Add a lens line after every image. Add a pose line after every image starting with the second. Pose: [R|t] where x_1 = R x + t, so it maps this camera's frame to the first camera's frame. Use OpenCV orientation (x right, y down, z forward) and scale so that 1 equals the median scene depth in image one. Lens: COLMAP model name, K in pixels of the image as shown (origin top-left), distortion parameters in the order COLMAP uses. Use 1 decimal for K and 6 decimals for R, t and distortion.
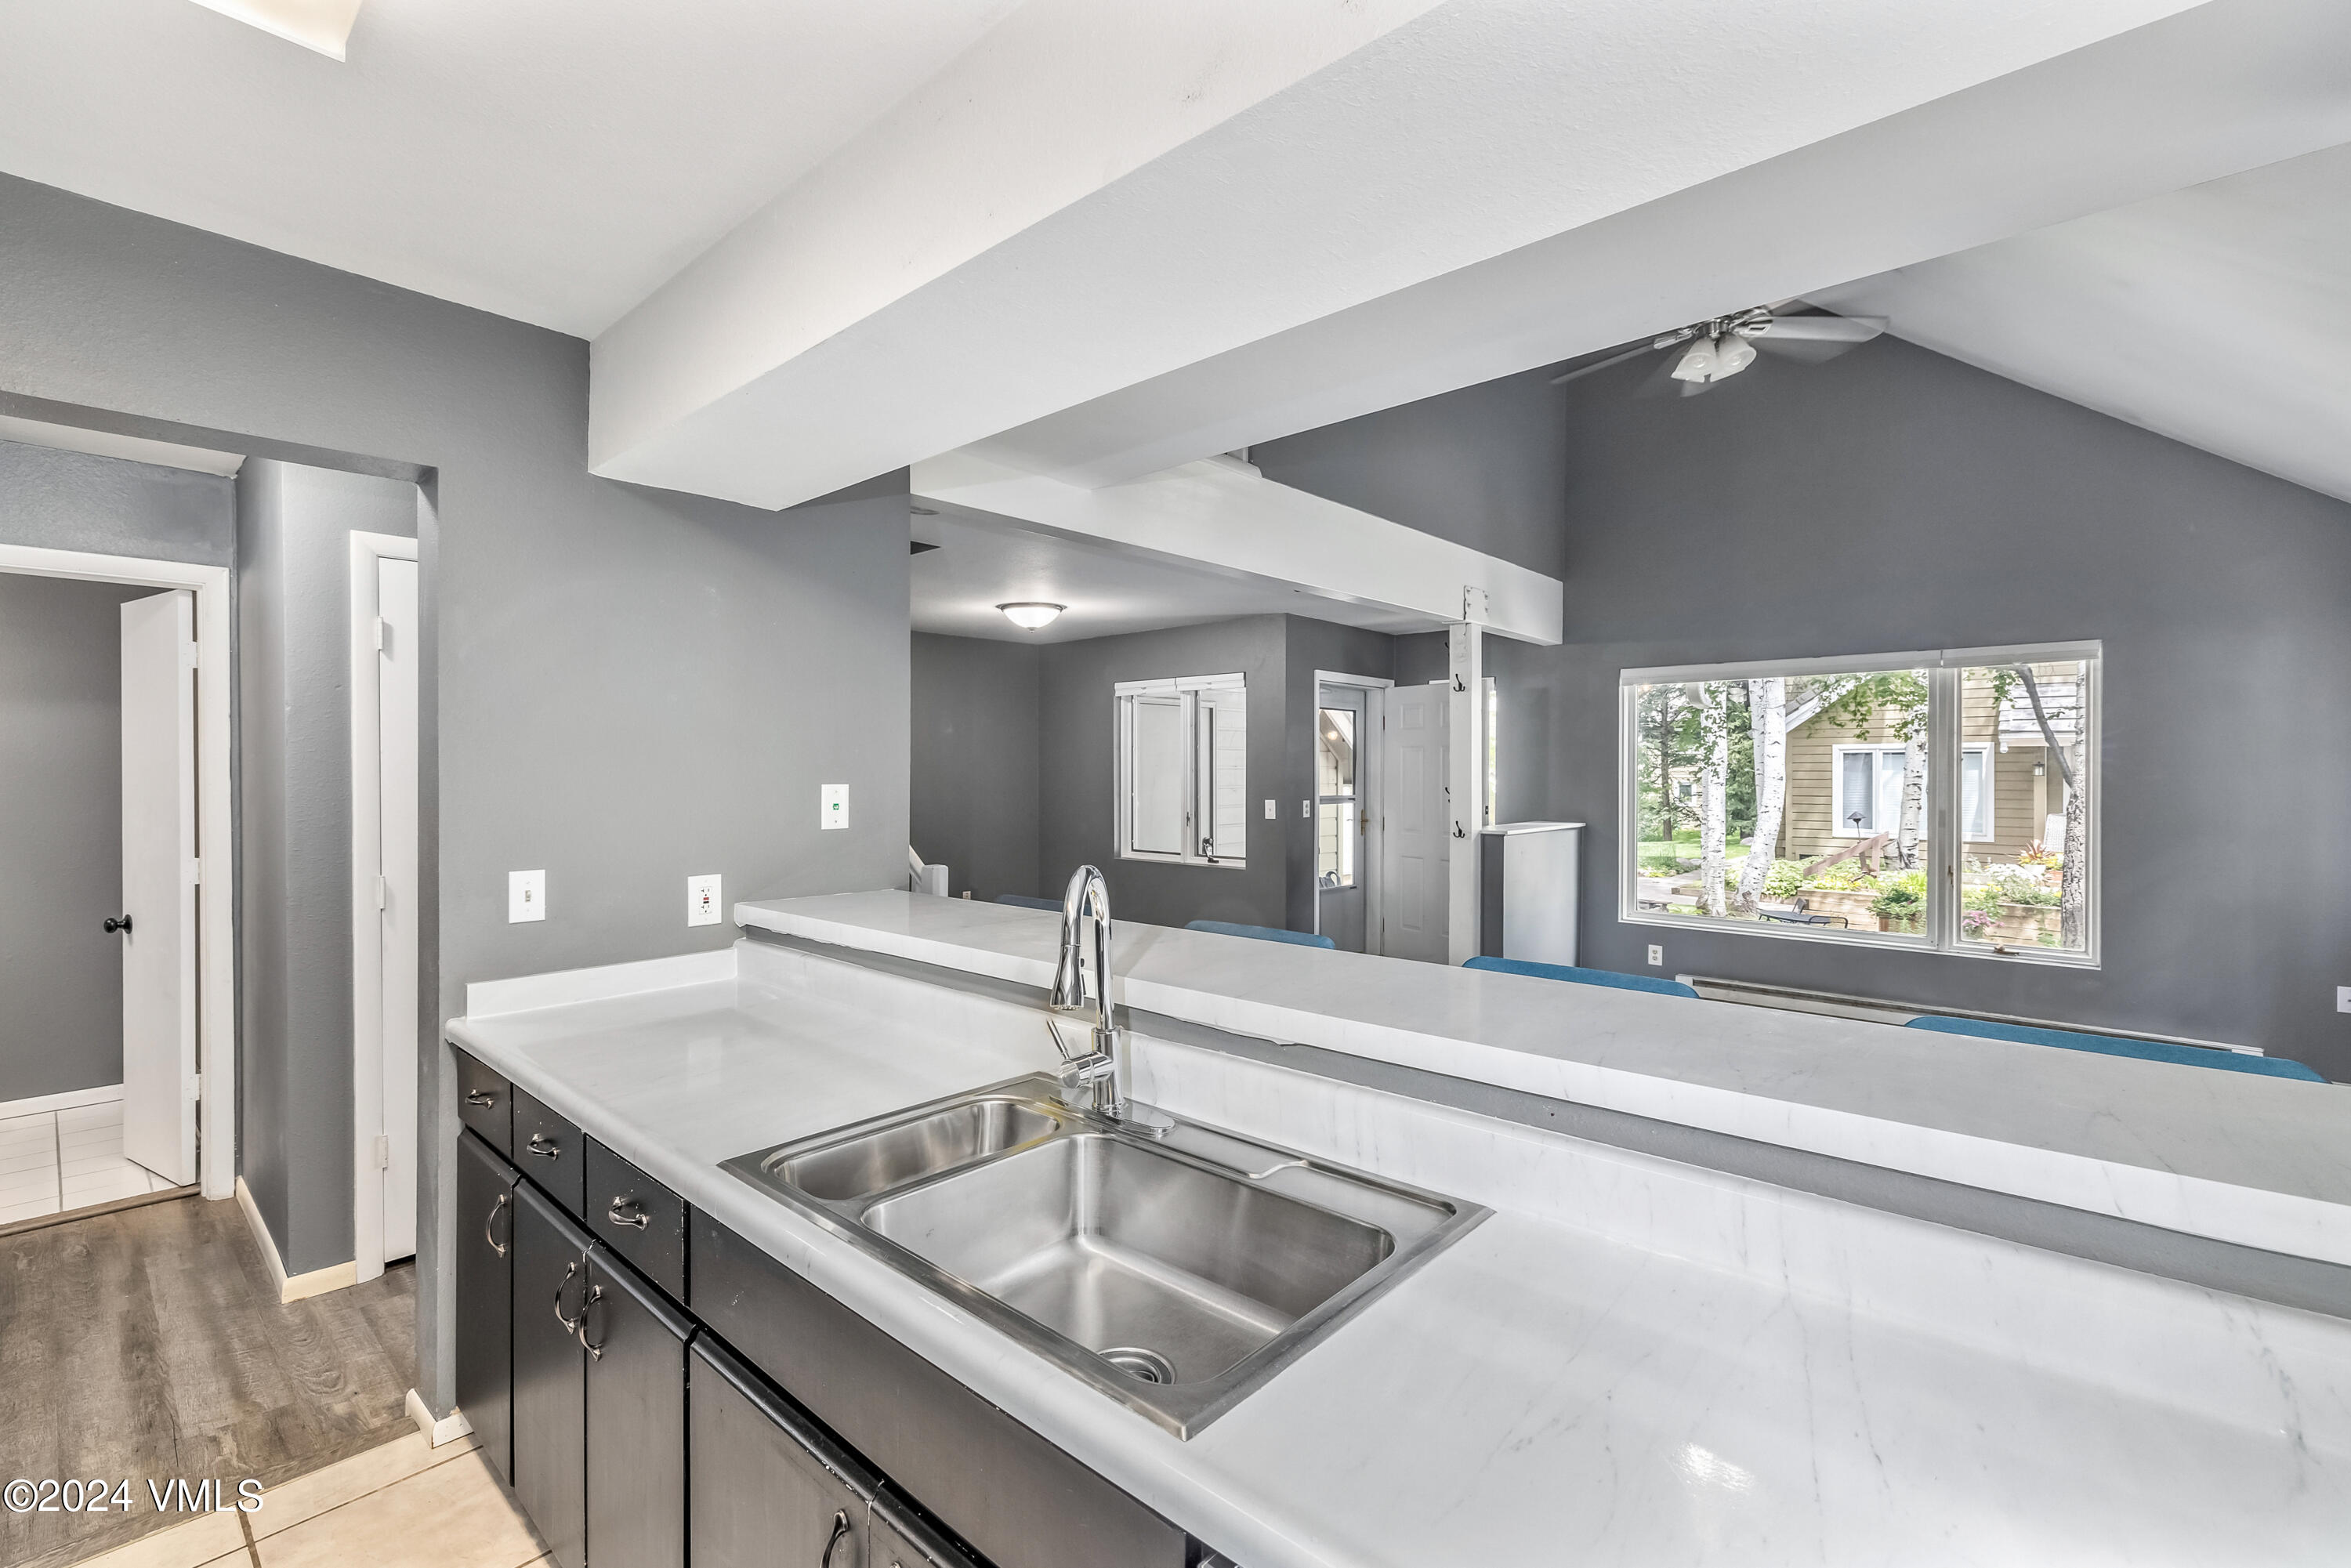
lens RADIAL K [[992.5, 0, 1175.5], [0, 992.5, 784.0], [0, 0, 1]] dist [0.004809, 0.000107]
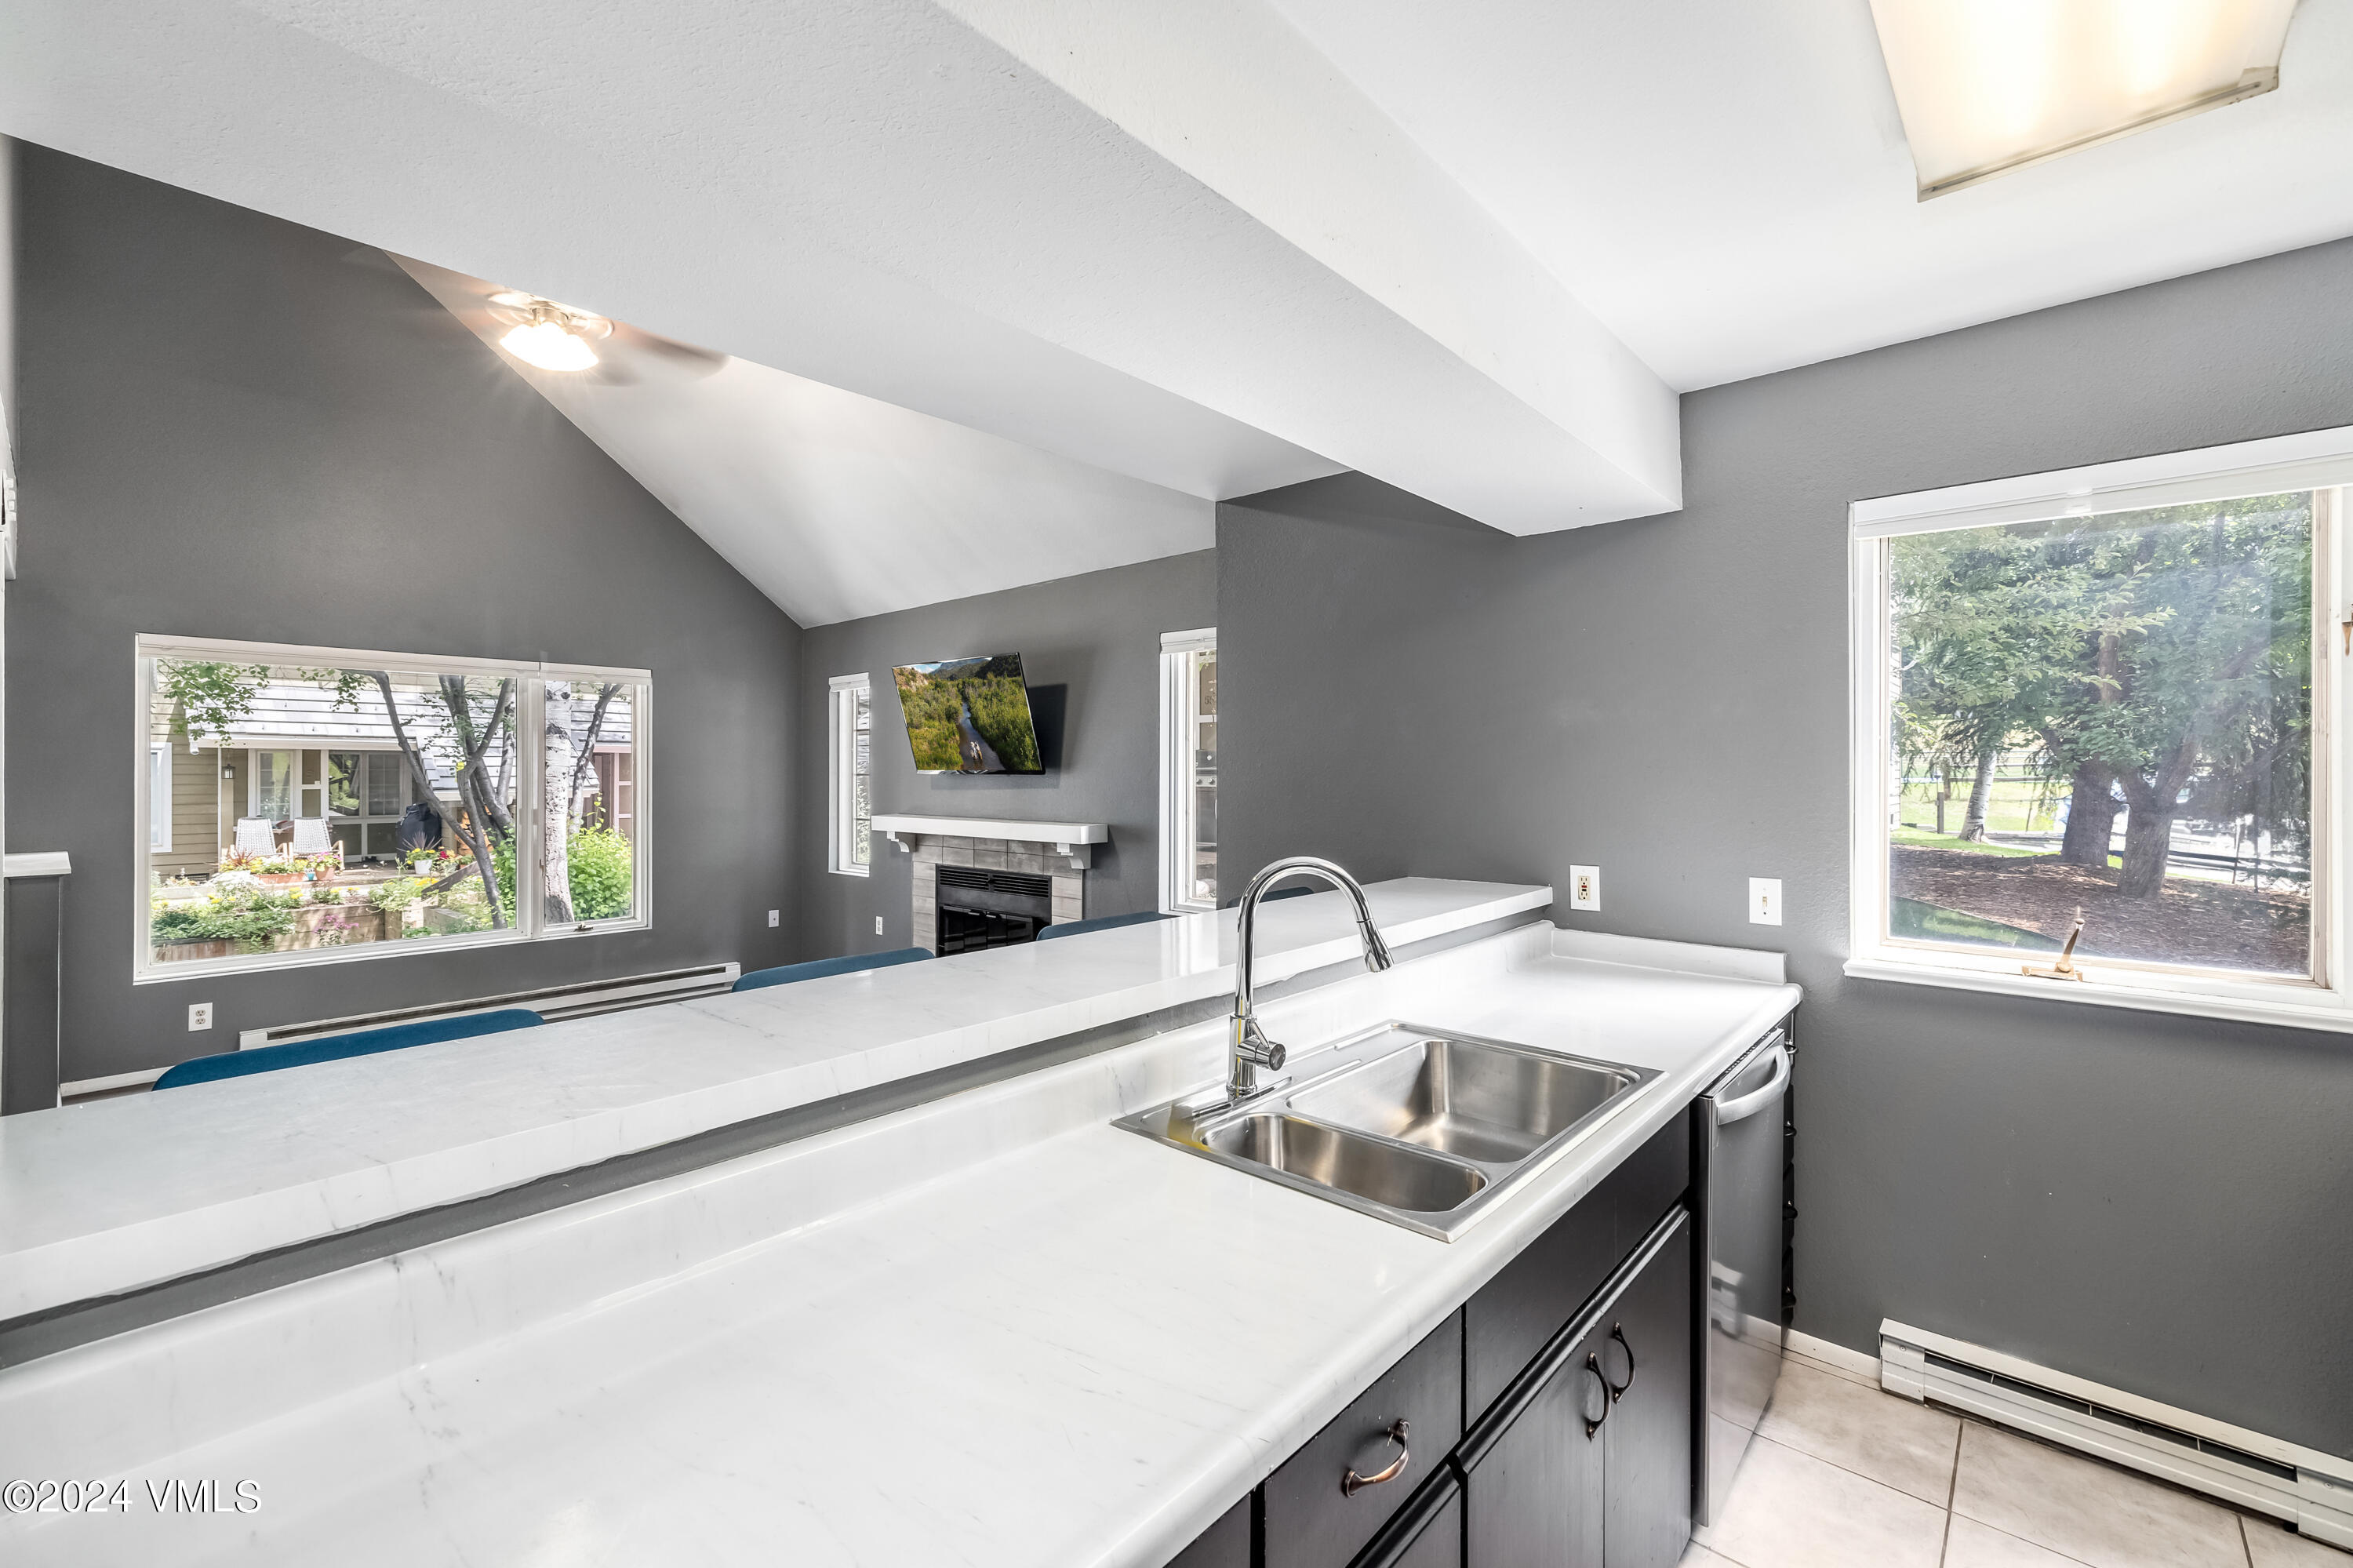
lens RADIAL K [[993.4, 0, 1176.5], [0, 993.4, 784.0], [0, 0, 1]] dist [0.004809, 0.000107]
pose [[0.002131, -0.005636, 0.999982, -0.183424], [0.008985, 0.999944, 0.005617, -0.001294], [-0.999957, 0.008973, 0.002182, 0.173418]]
